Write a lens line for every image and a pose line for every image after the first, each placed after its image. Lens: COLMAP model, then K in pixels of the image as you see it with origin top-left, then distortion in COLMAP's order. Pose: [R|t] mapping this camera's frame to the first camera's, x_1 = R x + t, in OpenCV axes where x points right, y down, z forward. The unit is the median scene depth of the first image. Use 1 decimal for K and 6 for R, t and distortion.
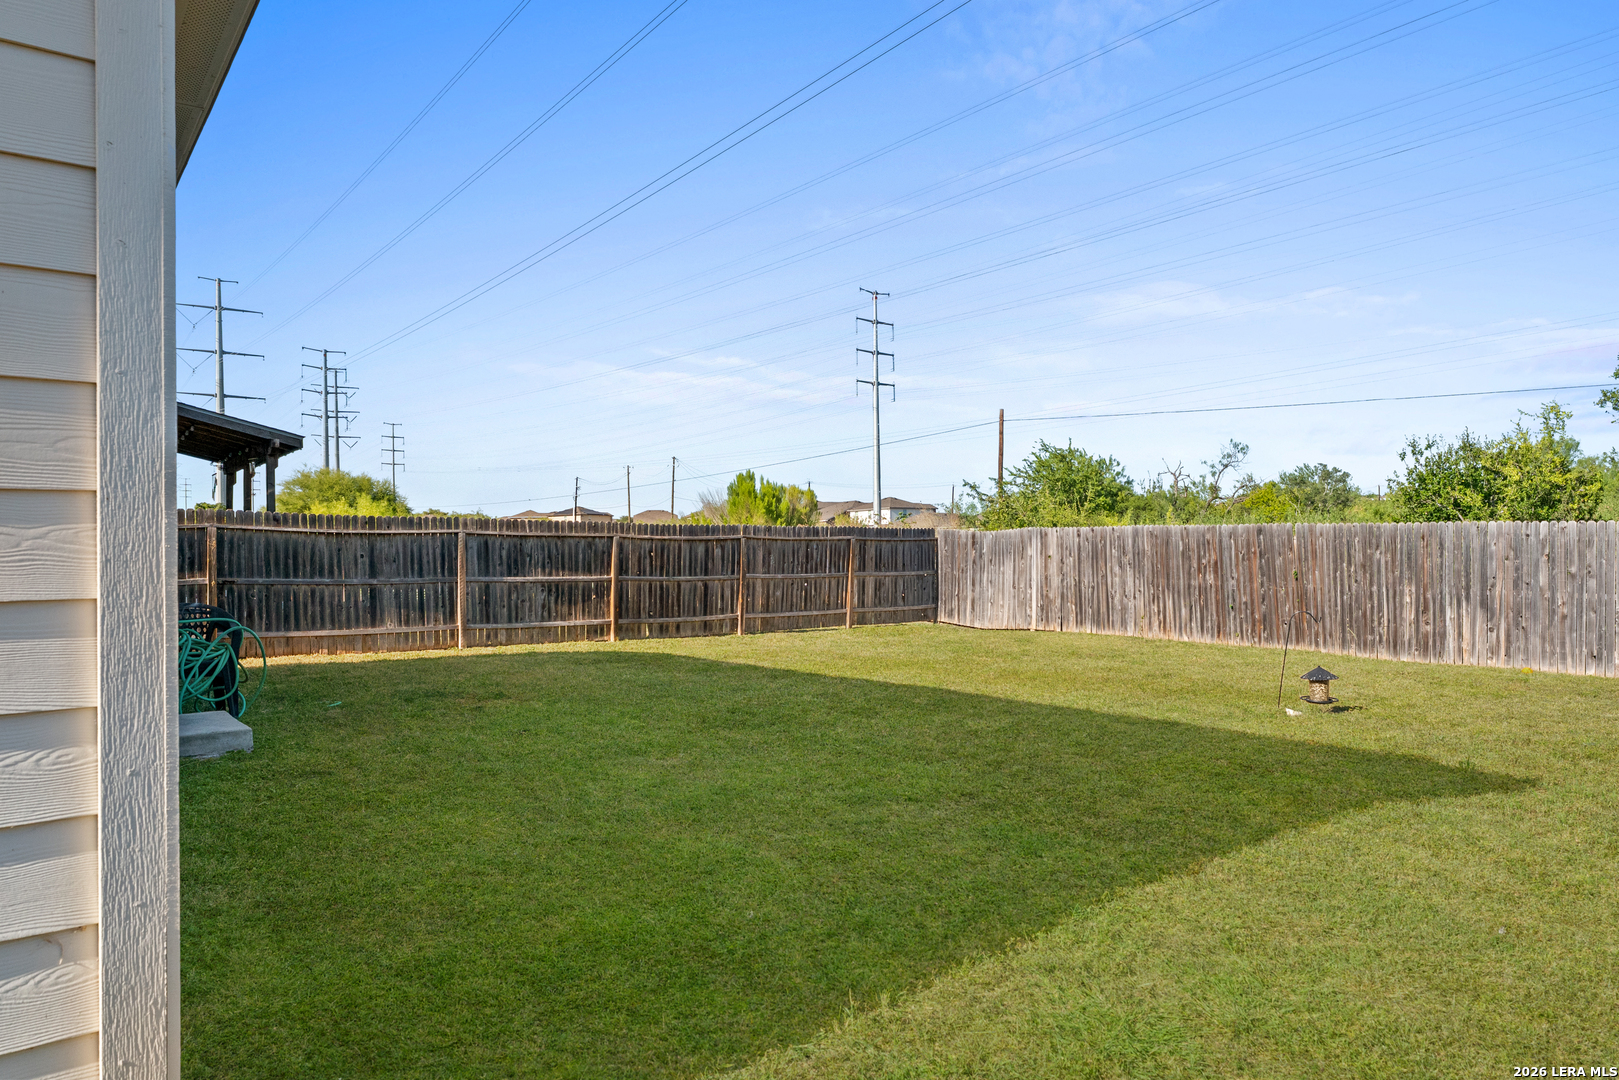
lens RADIAL K [[1004.1, 0, 813.9], [0, 1004.1, 544.0], [0, 0, 1]] dist [0.000207, -0.001691]
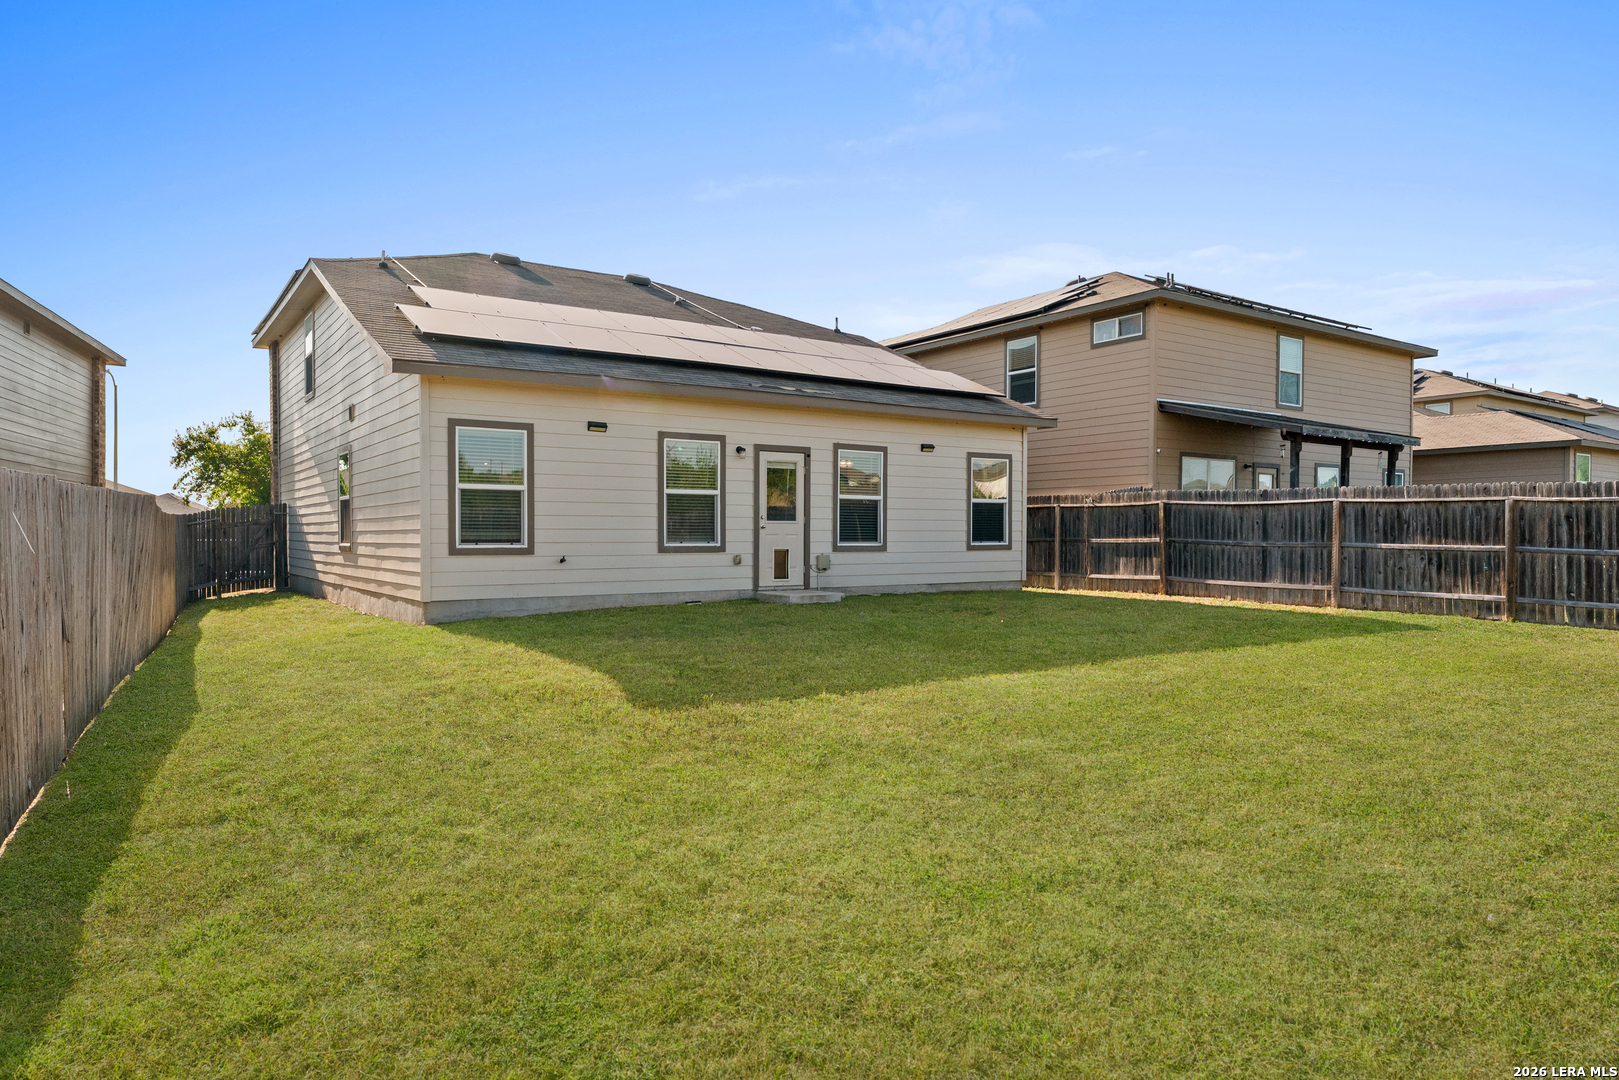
lens RADIAL K [[1004.1, 0, 814.4], [0, 1004.1, 539.6], [0, 0, 1]] dist [0.000207, -0.001691]
pose [[-0.062323, 0.010782, -0.997998, 0.735495], [0.005755, 0.999929, 0.010443, 0.015074], [0.998039, -0.005093, -0.062381, 0.494105]]
